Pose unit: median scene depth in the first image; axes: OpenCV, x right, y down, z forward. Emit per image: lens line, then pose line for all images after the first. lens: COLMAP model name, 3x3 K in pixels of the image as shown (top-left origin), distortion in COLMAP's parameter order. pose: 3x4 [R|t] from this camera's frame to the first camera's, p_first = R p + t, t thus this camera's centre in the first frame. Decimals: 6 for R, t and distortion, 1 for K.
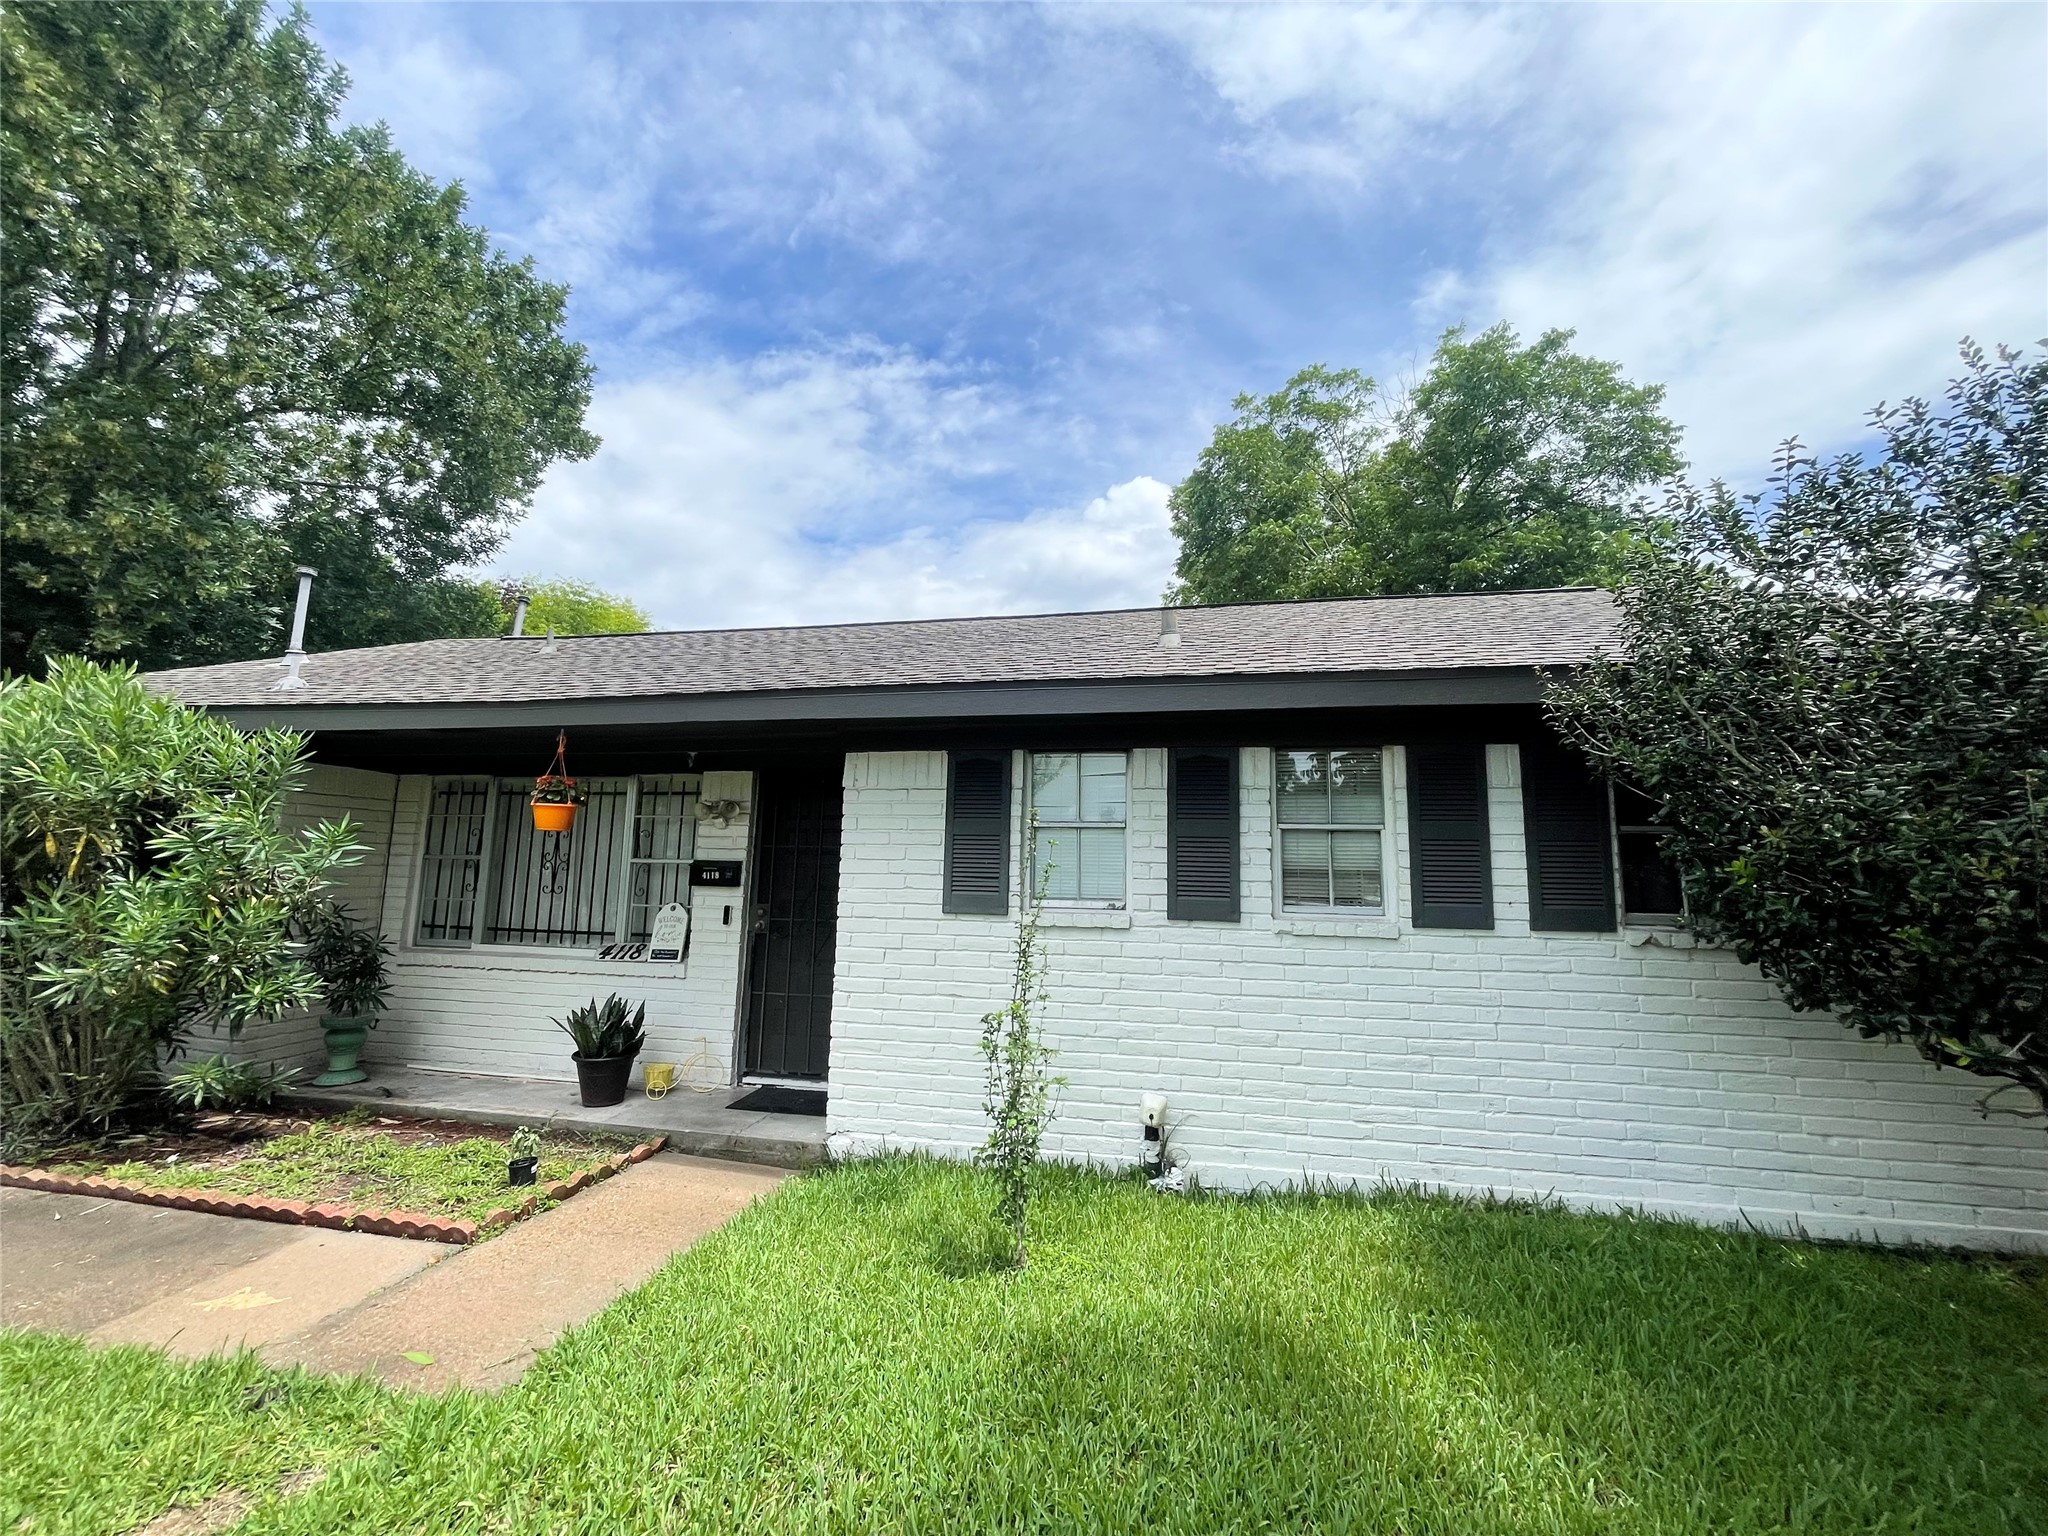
lens RADIAL K [[830.5, 0, 1021.6], [0, 830.5, 760.6], [0, 0, 1]] dist [-0.017899, 0.010626]
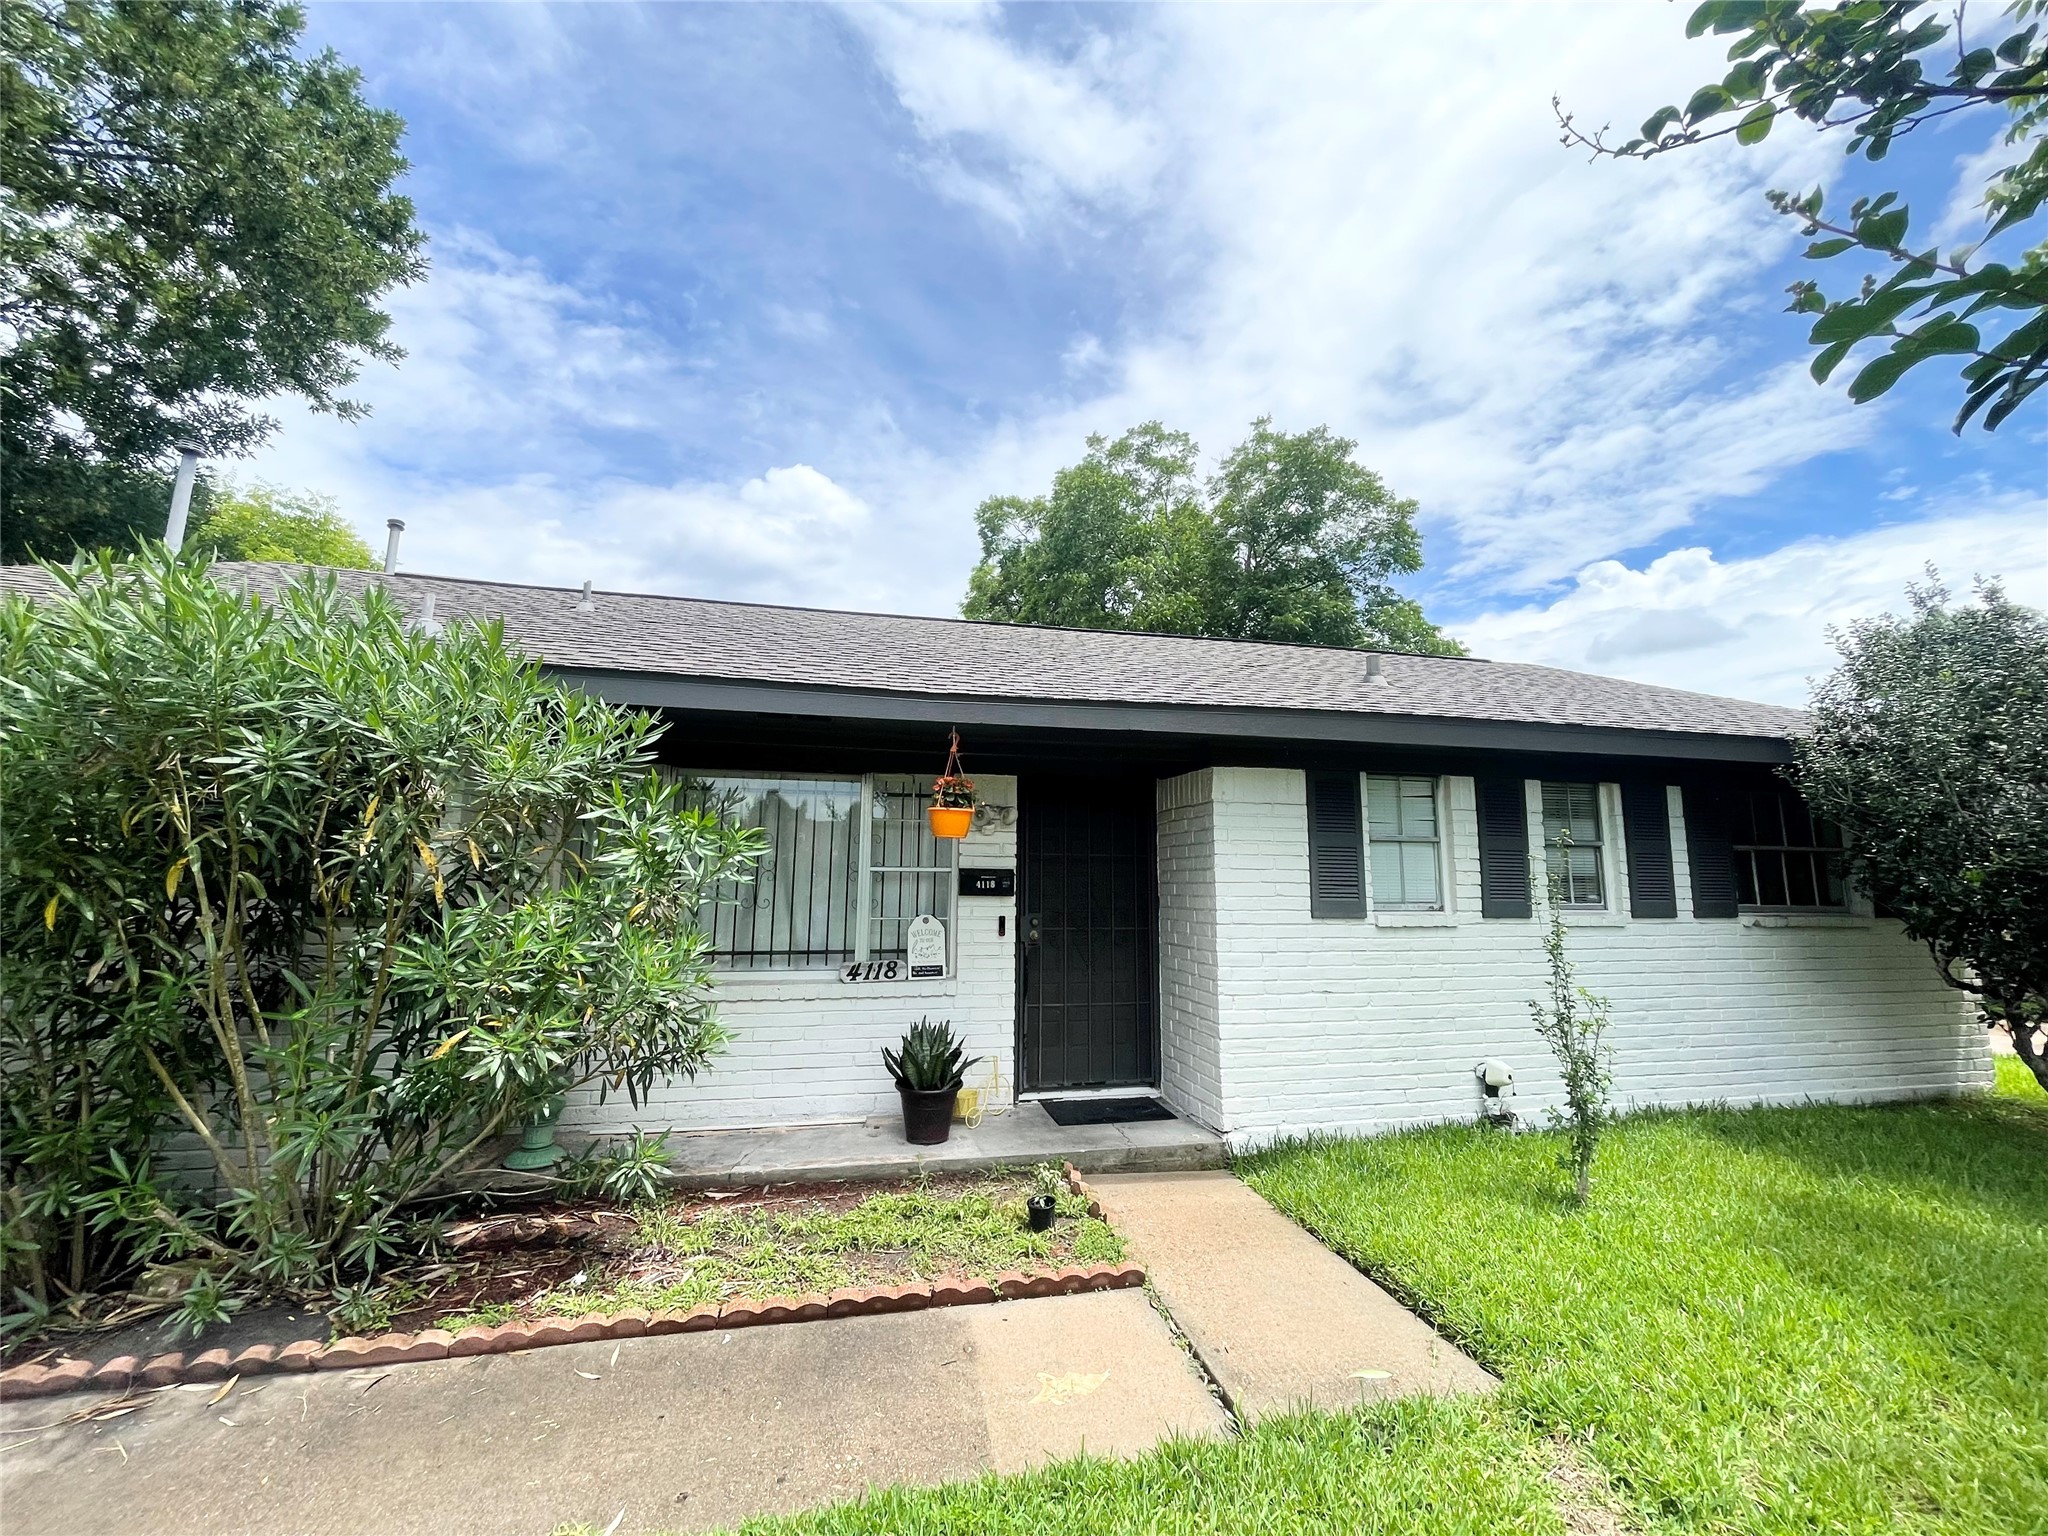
lens RADIAL K [[837.9, 0, 977.6], [0, 837.9, 769.2], [0, 0, 1]] dist [-0.007336, 0.000389]
pose [[0.911190, 0.045150, 0.409506, -0.765570], [-0.051027, 0.998691, 0.003430, 0.004863], [-0.408815, -0.024021, 0.912301, 0.137668]]
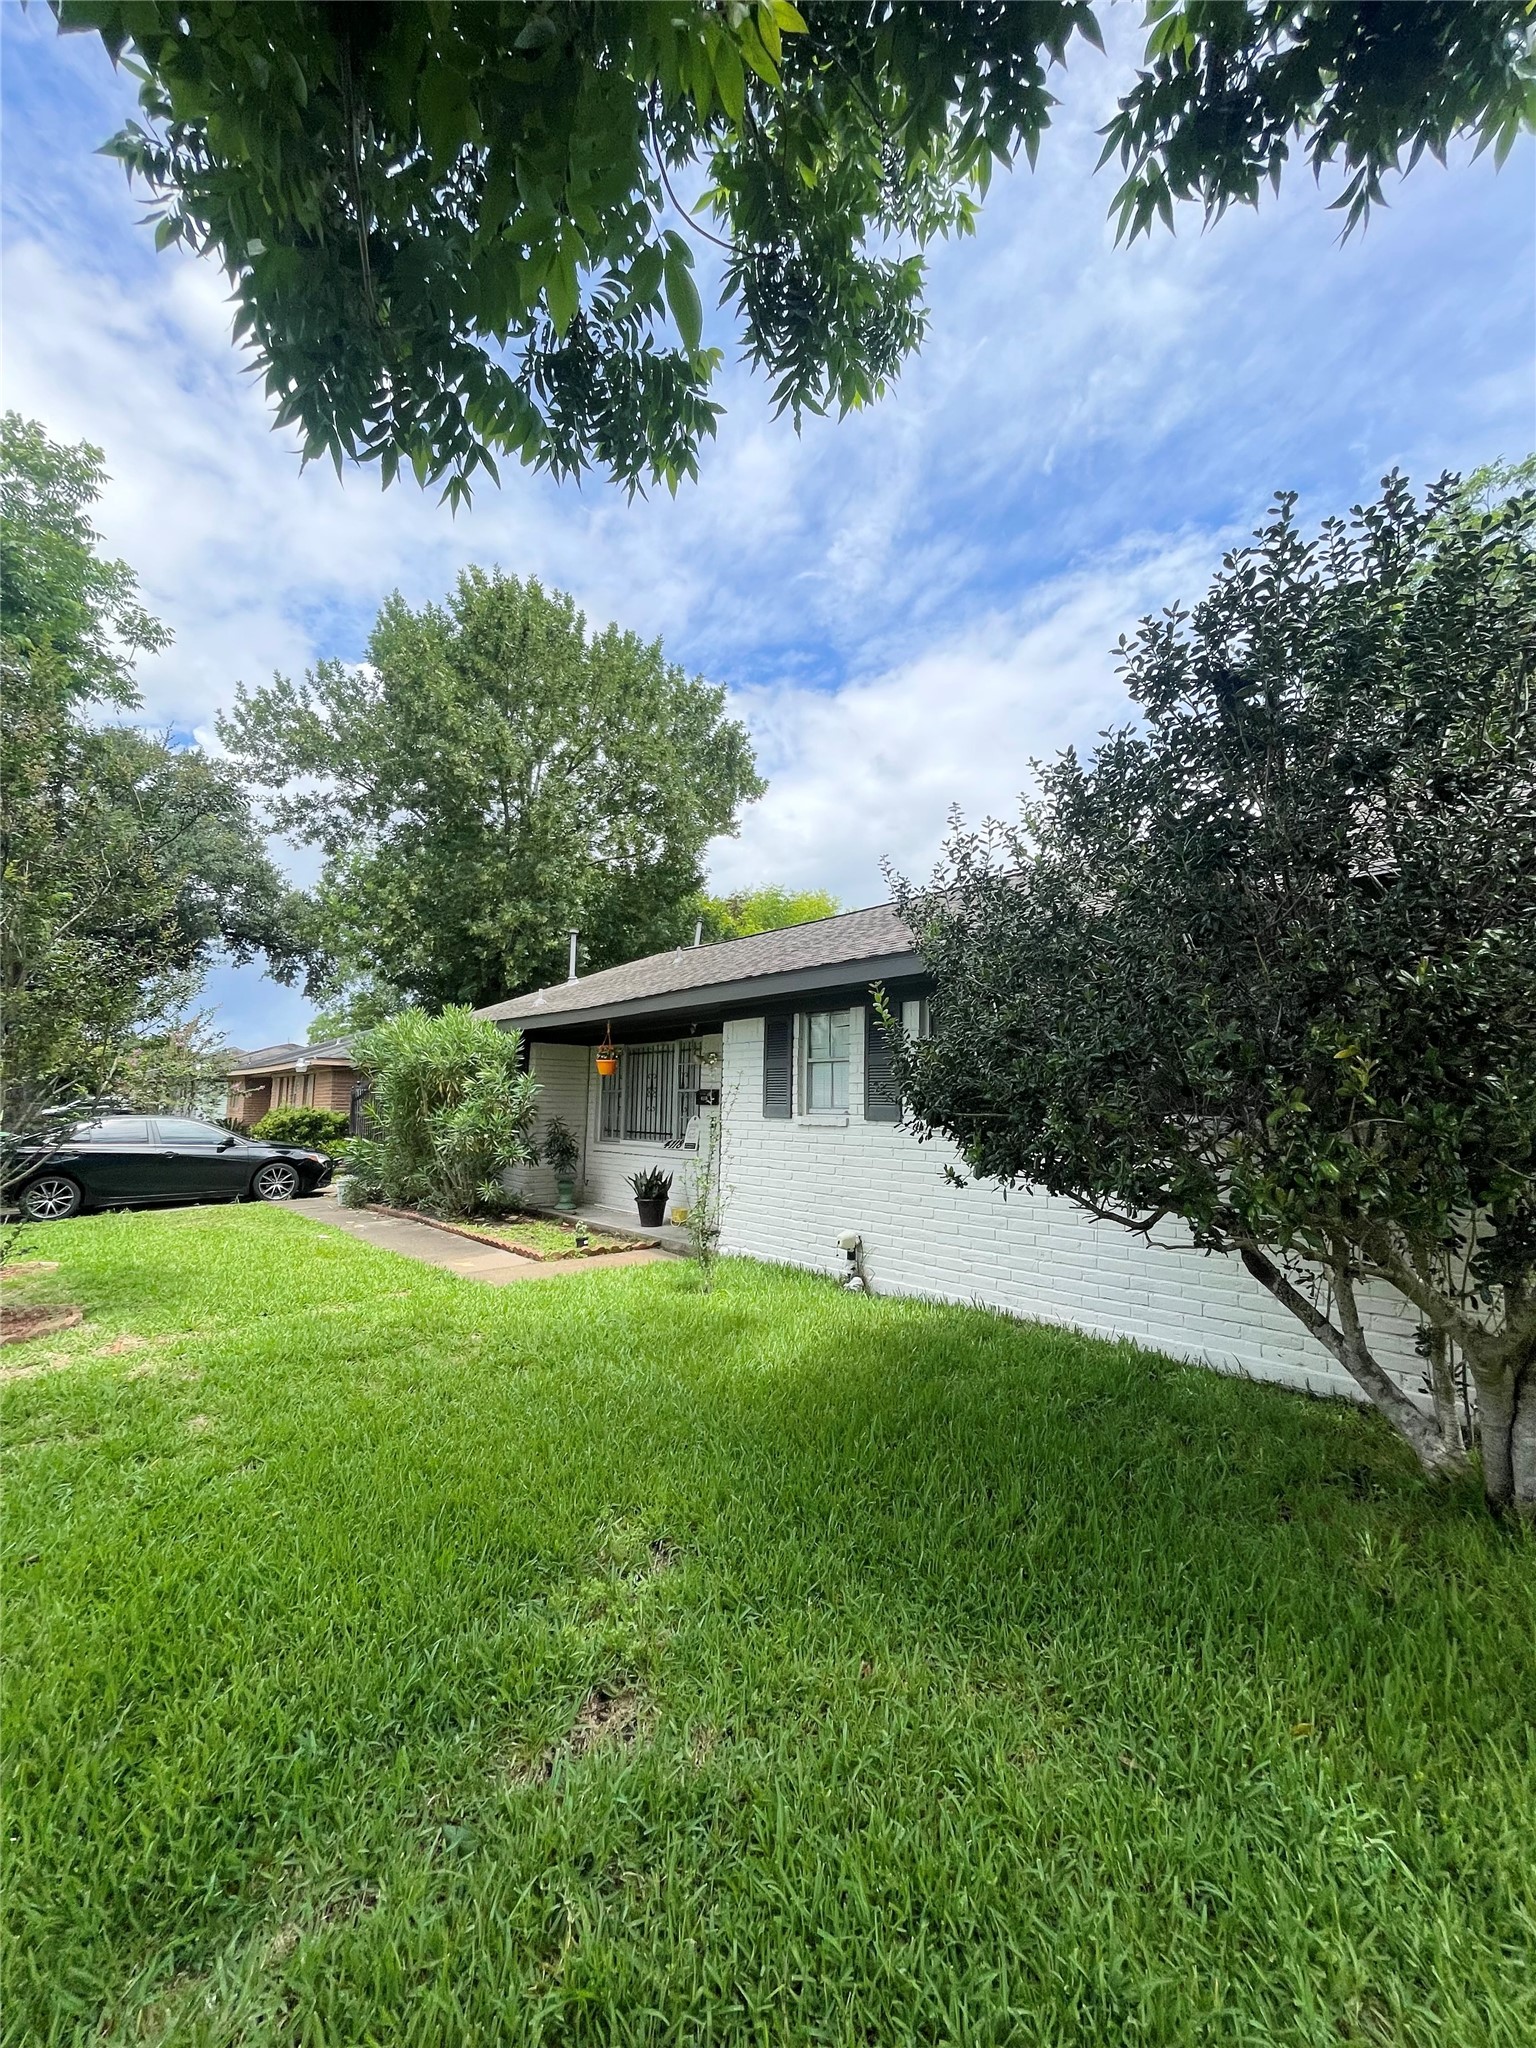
lens RADIAL K [[824.6, 0, 768.0], [0, 824.6, 1024.0], [0, 0, 1]] dist [-0.002045, -0.000561]
pose [[0.795522, -0.068582, -0.602031, 0.711599], [0.086453, 0.996256, 0.000747, 0.001057], [0.599725, -0.052642, 0.798472, -0.219145]]
